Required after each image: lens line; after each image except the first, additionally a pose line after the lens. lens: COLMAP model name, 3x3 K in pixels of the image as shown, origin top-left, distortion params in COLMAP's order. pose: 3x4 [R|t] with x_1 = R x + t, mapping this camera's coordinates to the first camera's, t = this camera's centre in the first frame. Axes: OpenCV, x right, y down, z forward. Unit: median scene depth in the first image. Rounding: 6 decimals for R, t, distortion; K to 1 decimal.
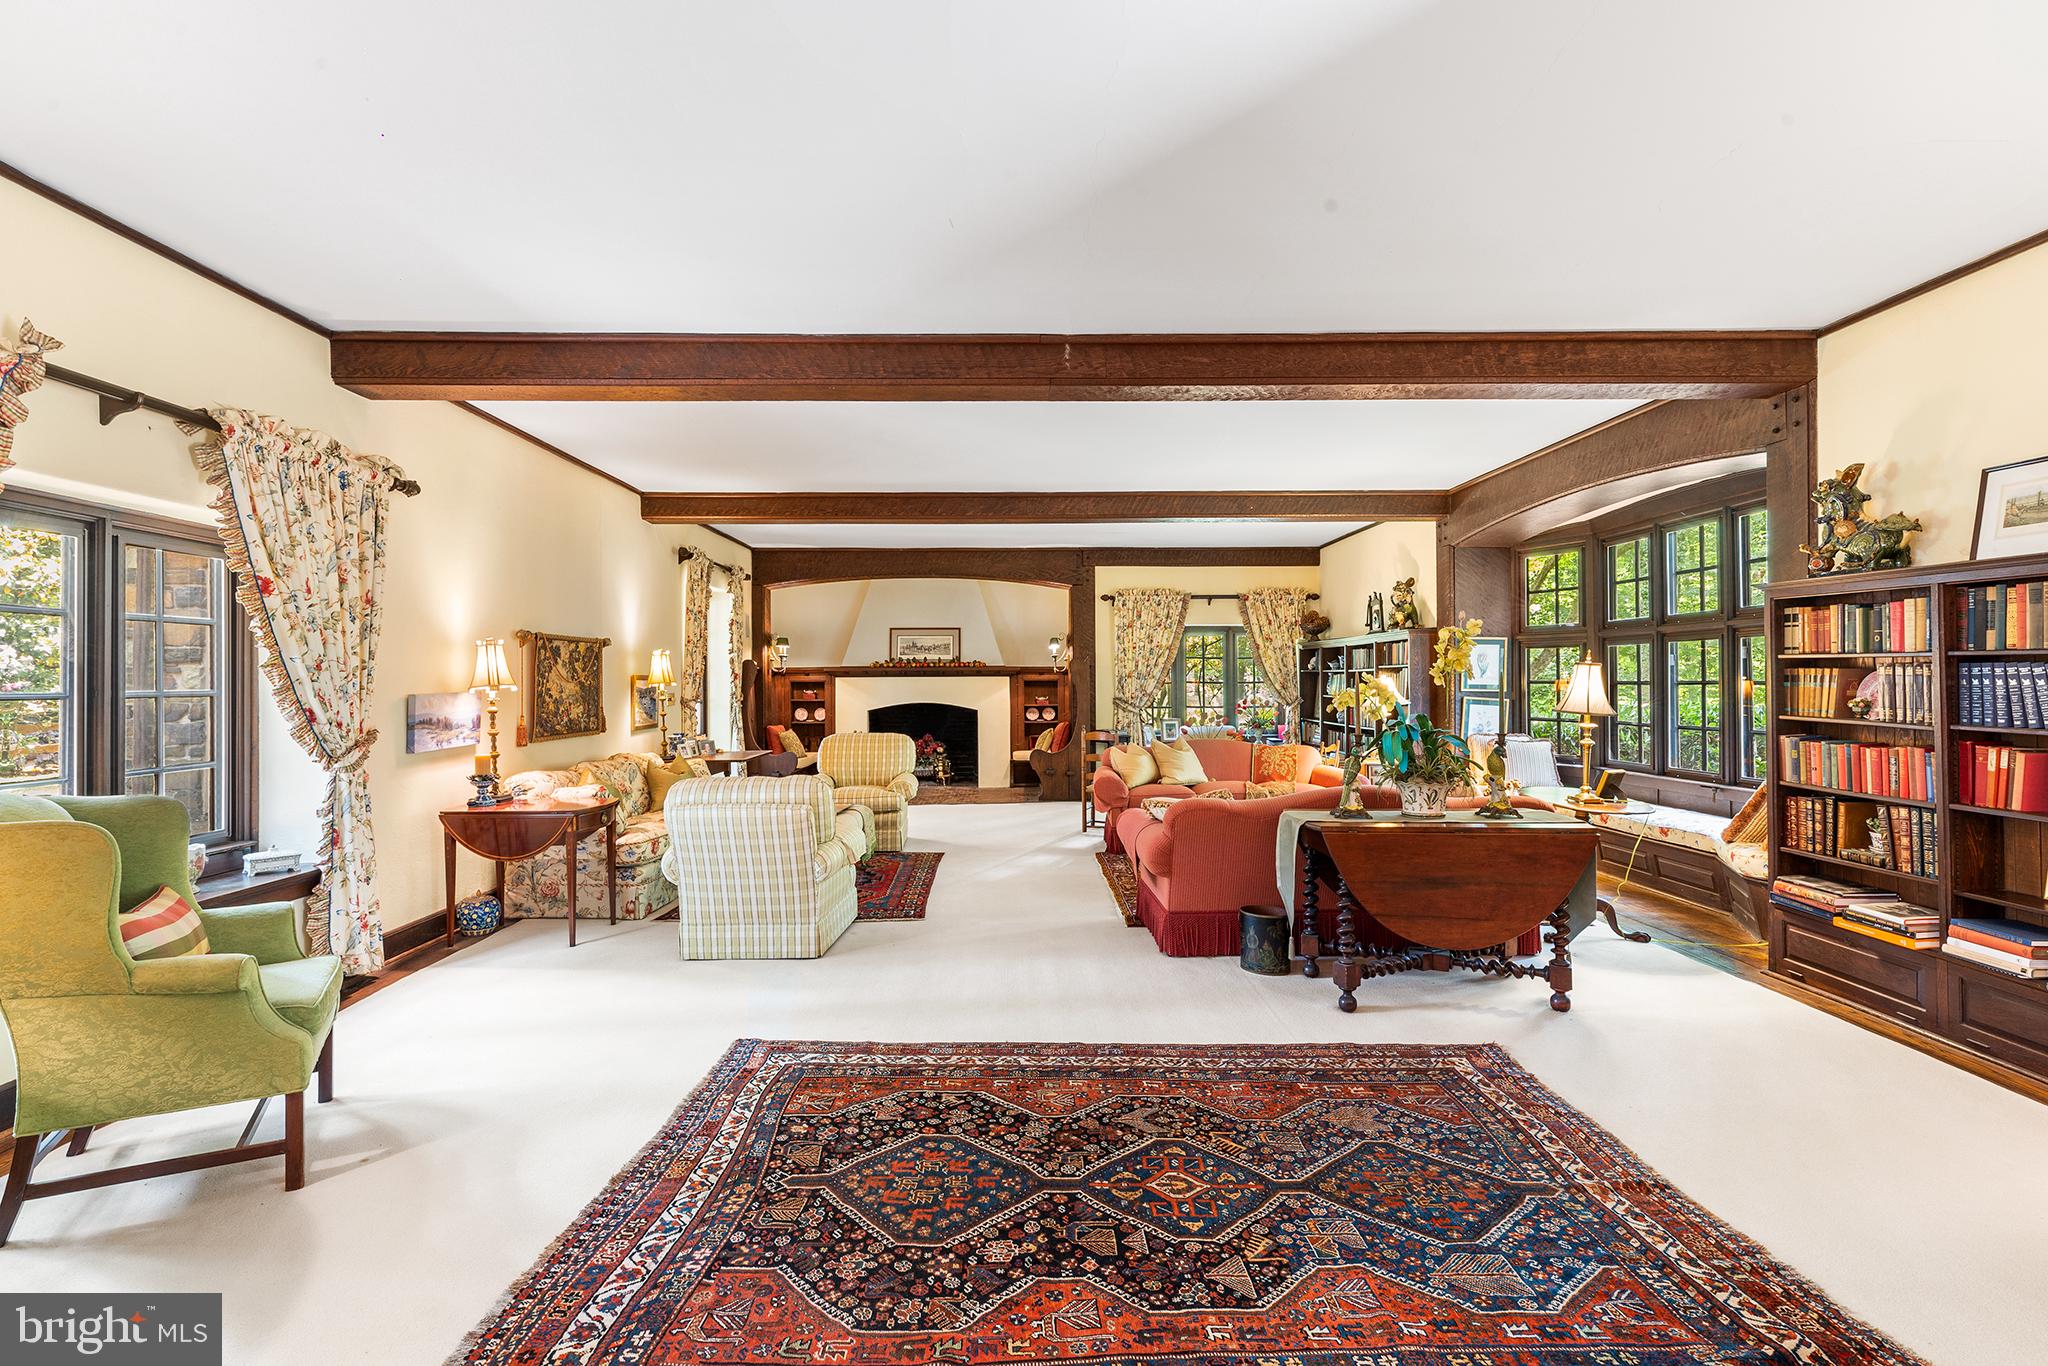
lens RADIAL K [[938.2, 0, 1021.7], [0, 938.2, 672.1], [0, 0, 1]] dist [0.006990, -0.001262]
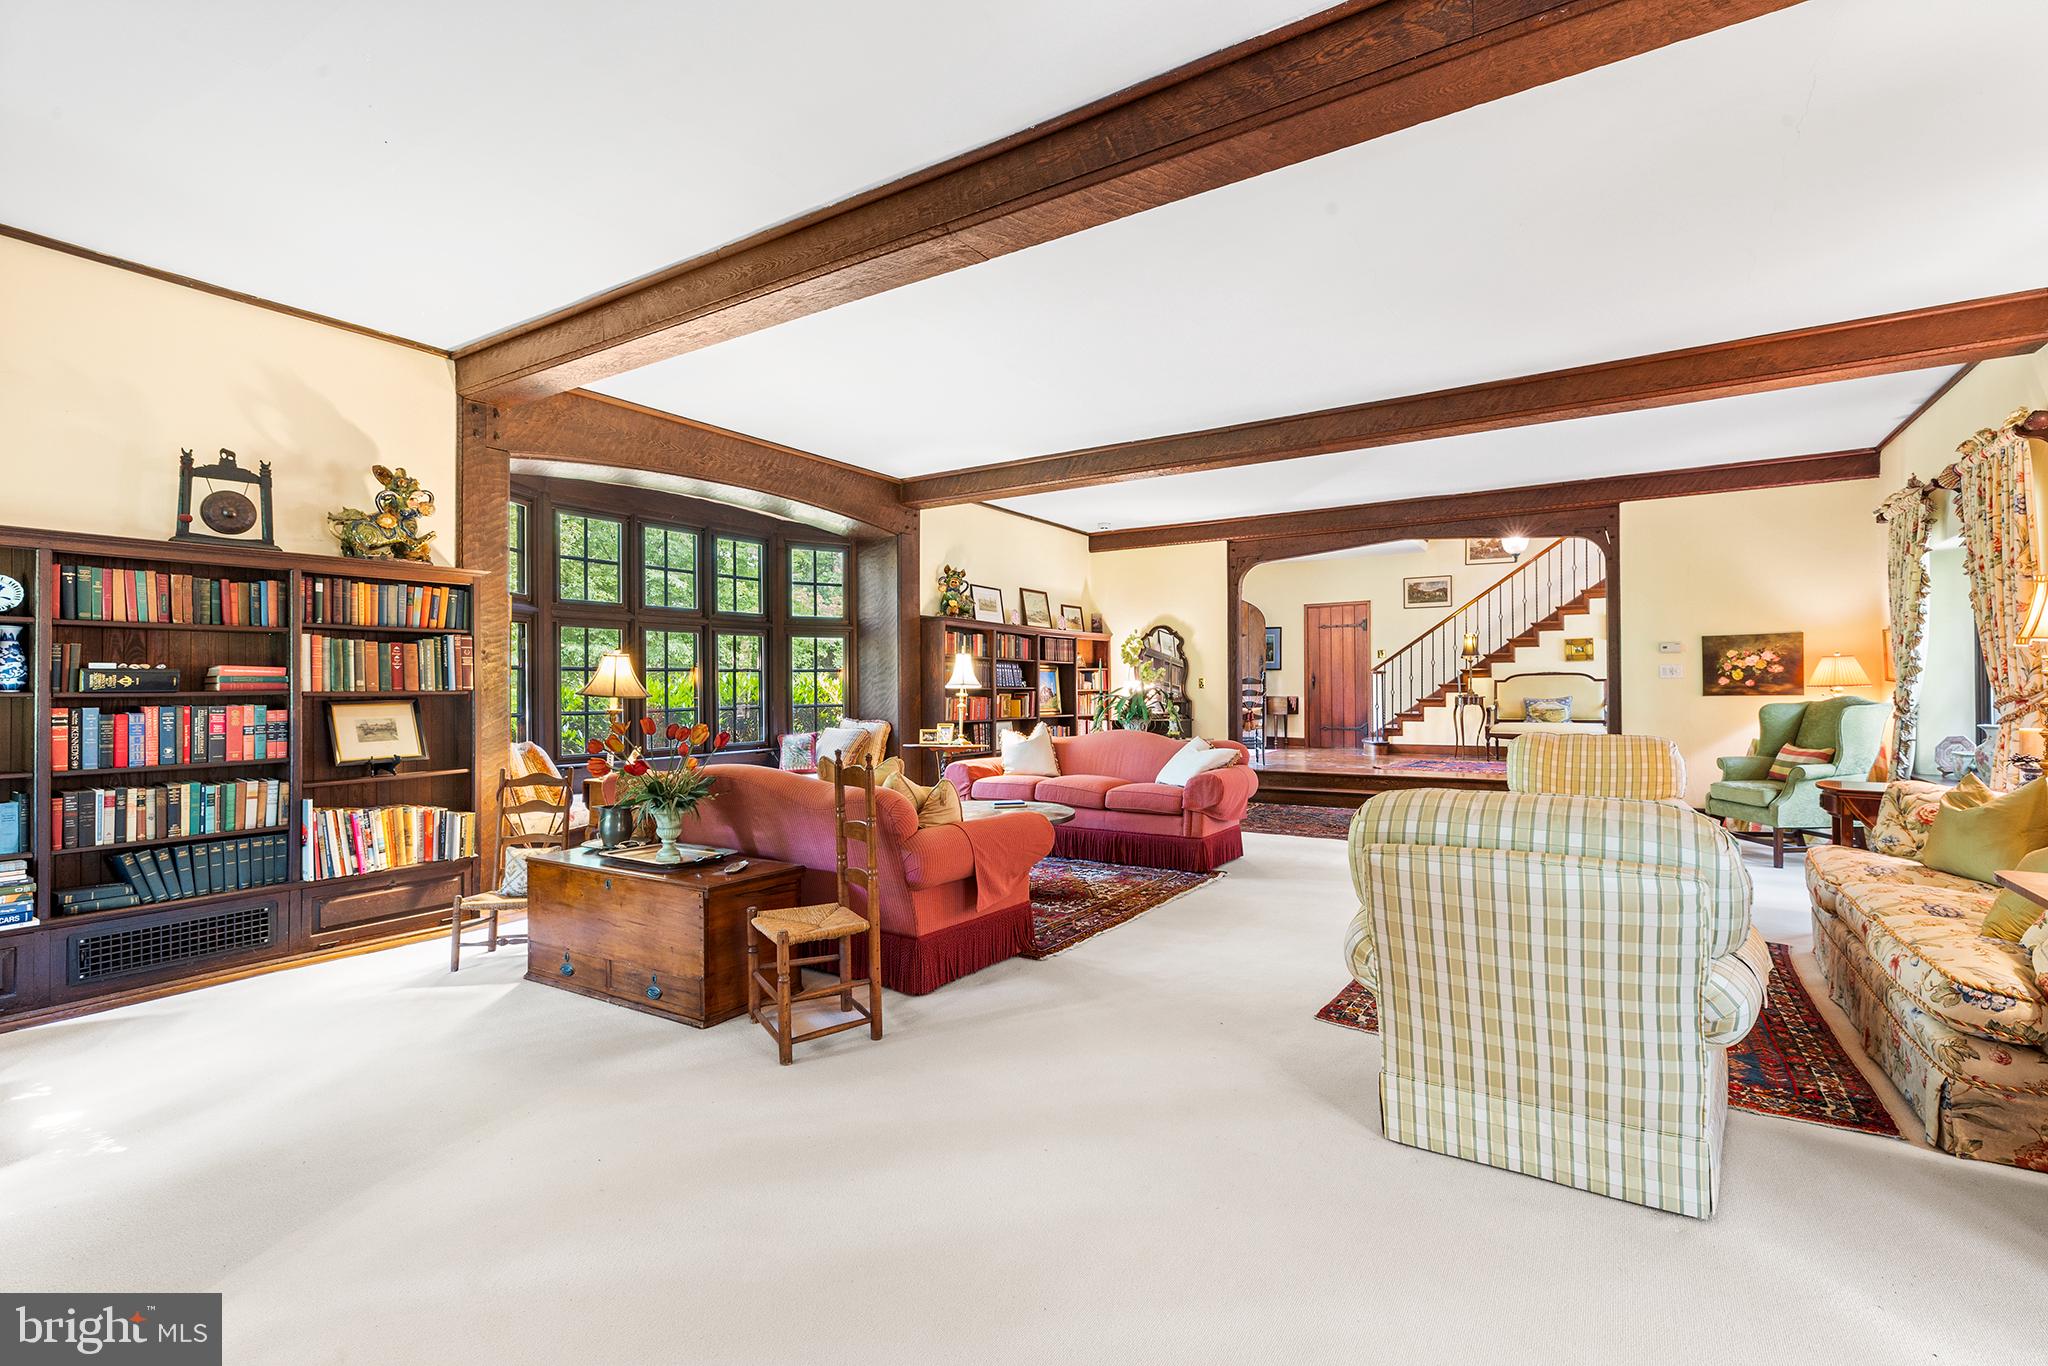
lens RADIAL K [[938.2, 0, 1015.1], [0, 938.2, 672.8], [0, 0, 1]] dist [0.006990, -0.001262]
pose [[-0.832547, 0.007216, 0.553907, -0.385083], [-0.001977, 0.999870, -0.015998, 0.047874], [-0.553951, -0.014414, -0.832425, 2.392227]]
